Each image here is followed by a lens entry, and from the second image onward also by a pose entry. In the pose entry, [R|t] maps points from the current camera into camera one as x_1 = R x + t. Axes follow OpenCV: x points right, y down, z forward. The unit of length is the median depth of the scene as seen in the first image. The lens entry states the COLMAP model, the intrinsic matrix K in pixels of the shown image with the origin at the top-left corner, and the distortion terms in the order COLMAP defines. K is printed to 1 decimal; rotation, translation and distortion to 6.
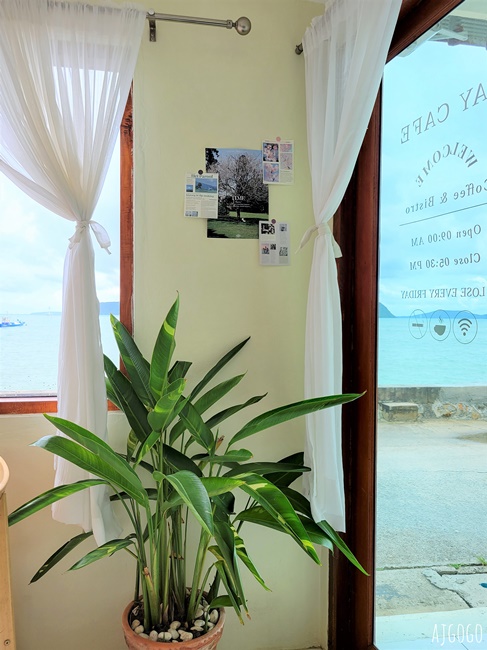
lens RADIAL K [[486.1, 0, 243.5], [0, 486.1, 325.0], [0, 0, 1]] dist [0.053519, -0.056411]
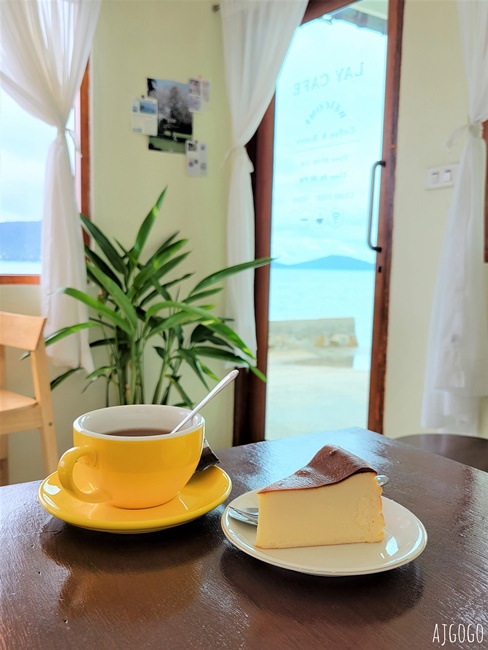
lens RADIAL K [[559.1, 0, 225.6], [0, 559.1, 323.9], [0, 0, 1]] dist [0.024876, -0.007146]
pose [[0.943416, -0.019859, 0.331017, -0.378155], [-0.010480, 0.995921, 0.089617, 0.140908], [-0.331447, -0.088015, 0.939360, -0.489537]]
